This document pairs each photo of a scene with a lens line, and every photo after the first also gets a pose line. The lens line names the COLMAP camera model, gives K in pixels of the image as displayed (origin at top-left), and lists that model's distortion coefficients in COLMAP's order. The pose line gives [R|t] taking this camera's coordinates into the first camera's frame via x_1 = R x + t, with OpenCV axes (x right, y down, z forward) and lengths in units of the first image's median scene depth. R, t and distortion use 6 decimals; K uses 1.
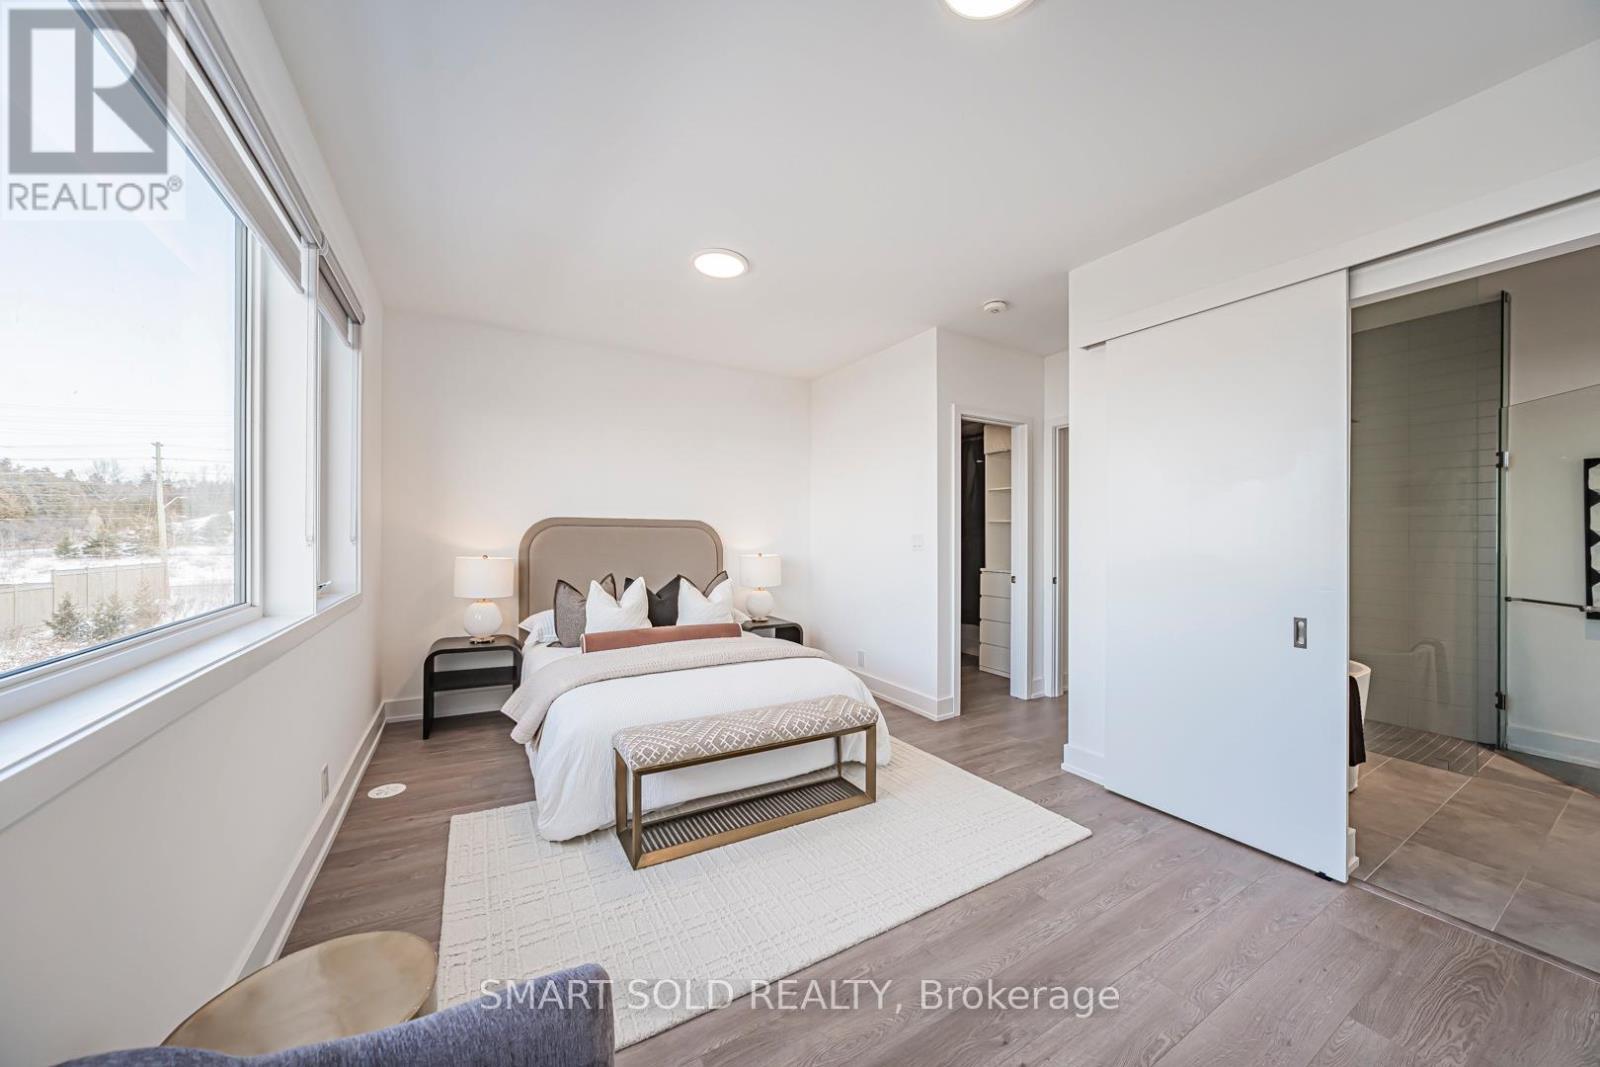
lens RADIAL K [[556.5, 0, 798.3], [0, 556.5, 536.0], [0, 0, 1]] dist [-0.010835, 0.003110]
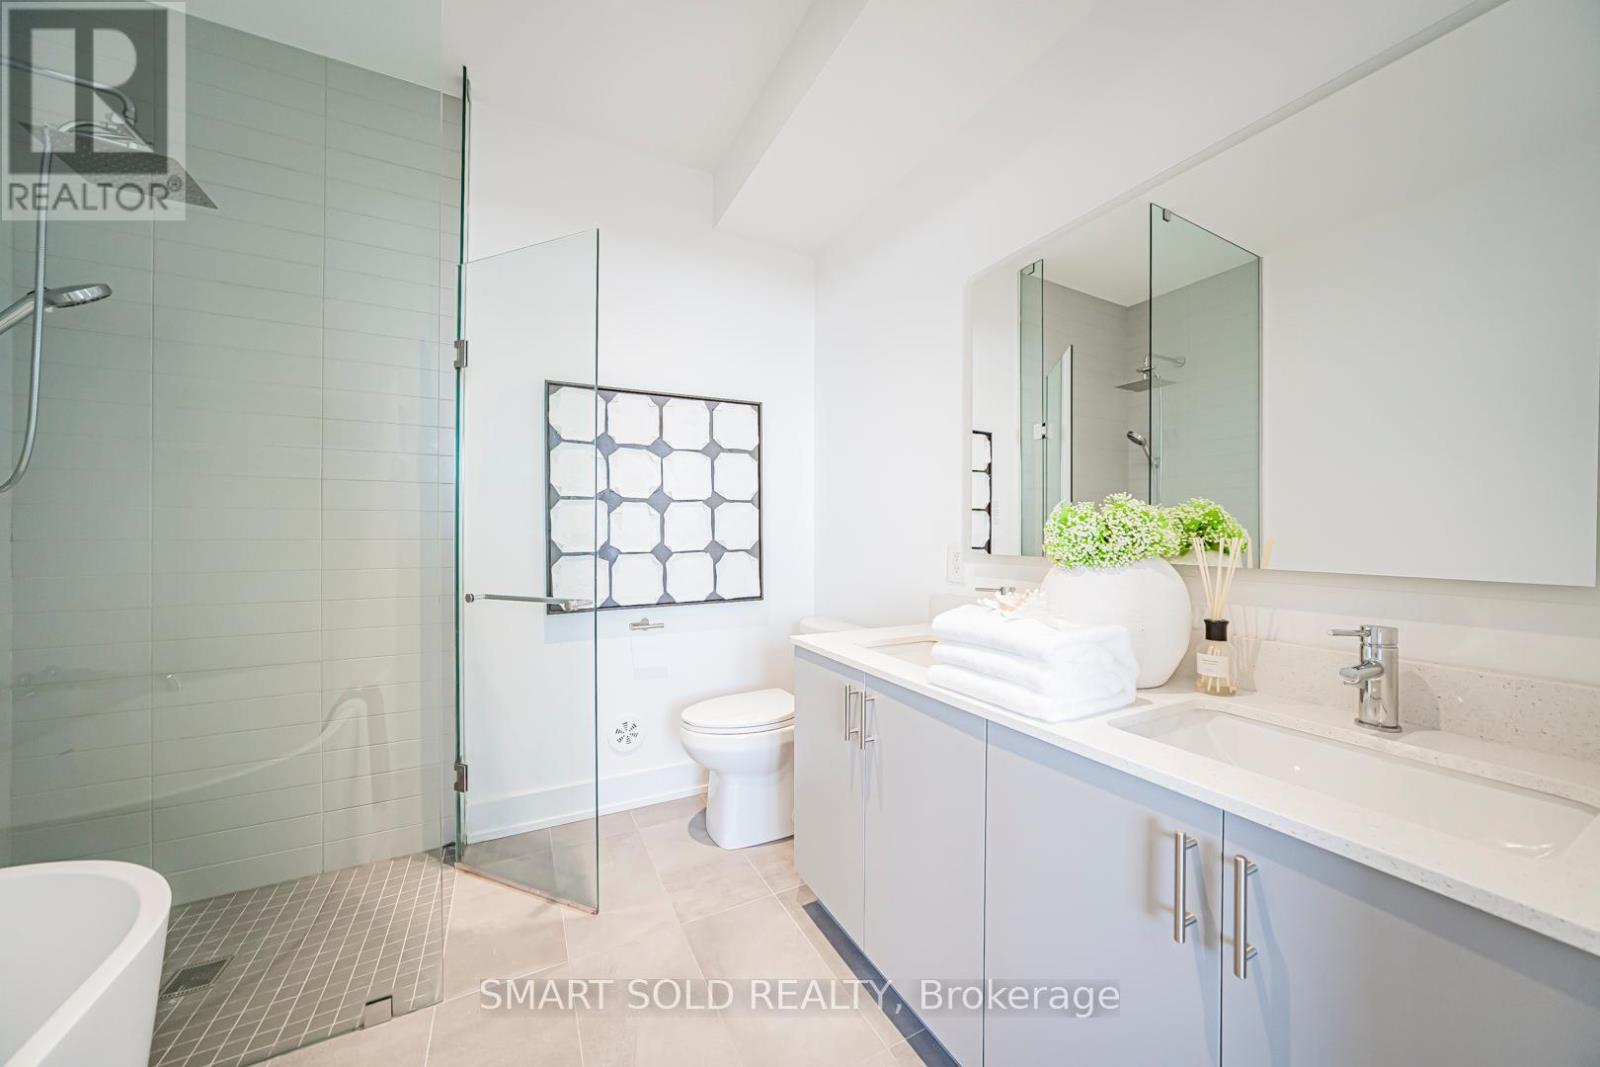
lens RADIAL K [[556.5, 0, 789.4], [0, 556.5, 531.4], [0, 0, 1]] dist [-0.010835, 0.003110]
pose [[0.071720, -0.003193, 0.997420, 0.717995], [0.000017, 0.999995, 0.003200, 0.042256], [-0.997425, -0.000212, 0.071720, 0.611802]]
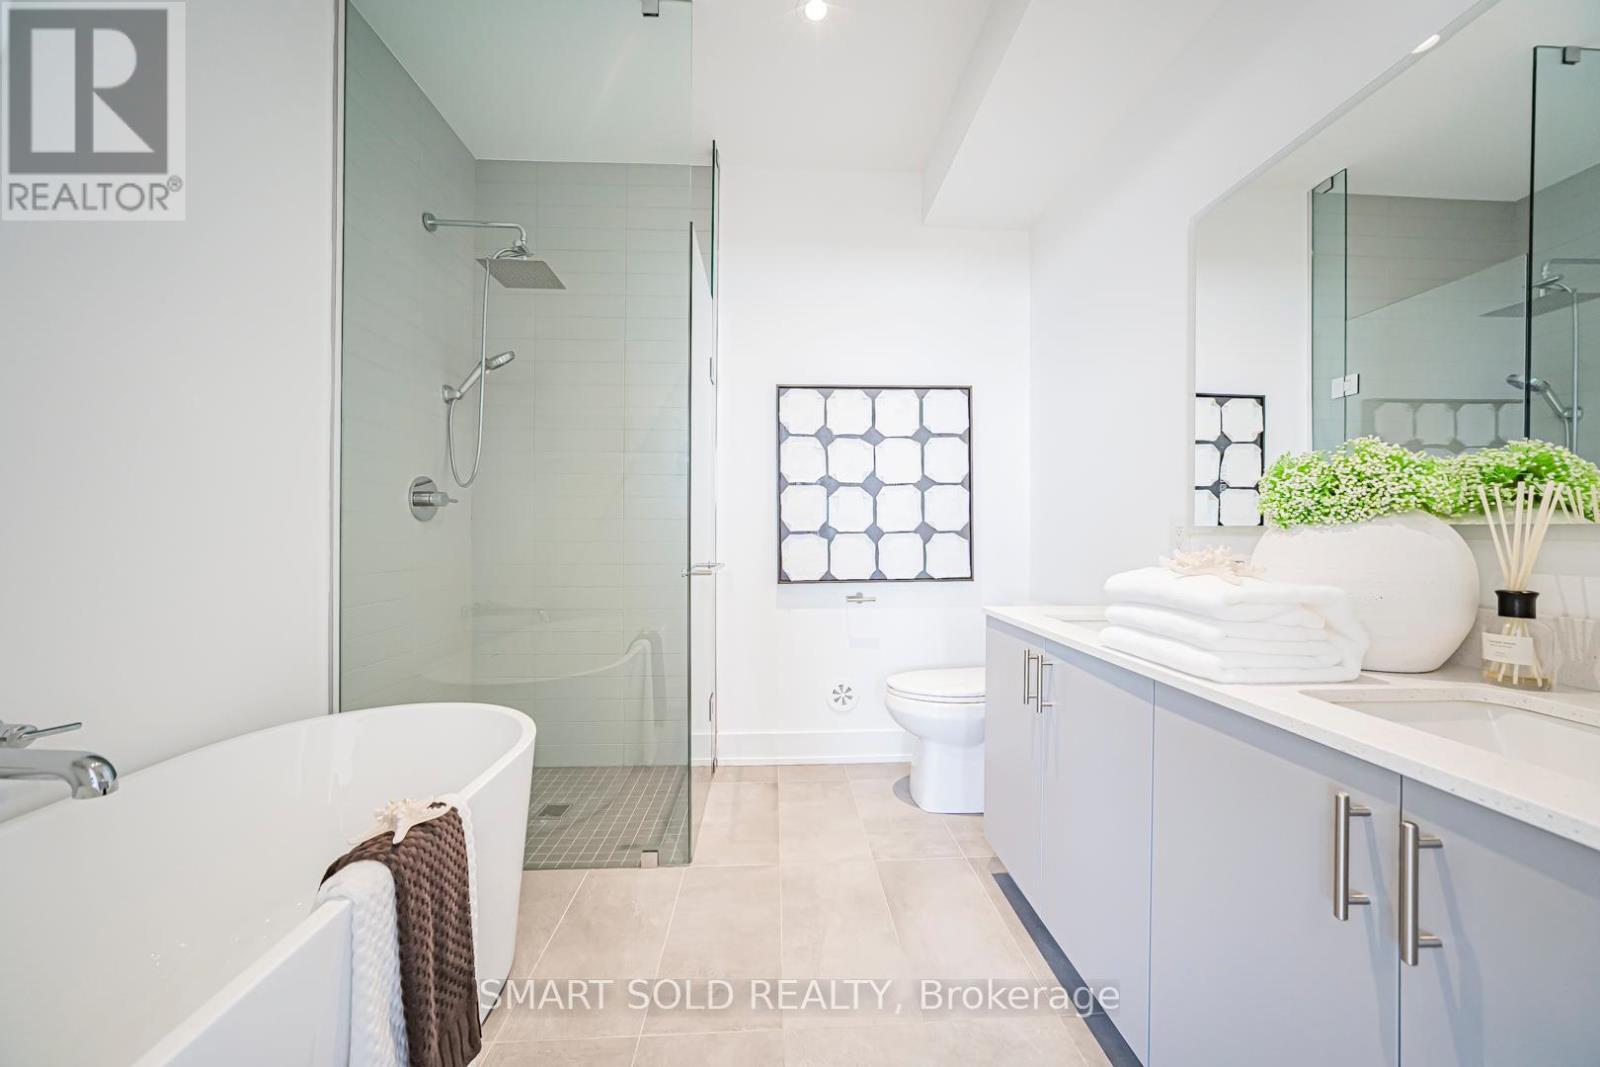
lens RADIAL K [[556.5, 0, 799.7], [0, 556.5, 532.0], [0, 0, 1]] dist [-0.010835, 0.003110]
pose [[0.475448, 0.000020, 0.879744, 0.687964], [-0.002402, 0.999996, 0.001275, 0.068722], [-0.879741, -0.002719, 0.475446, 0.552023]]
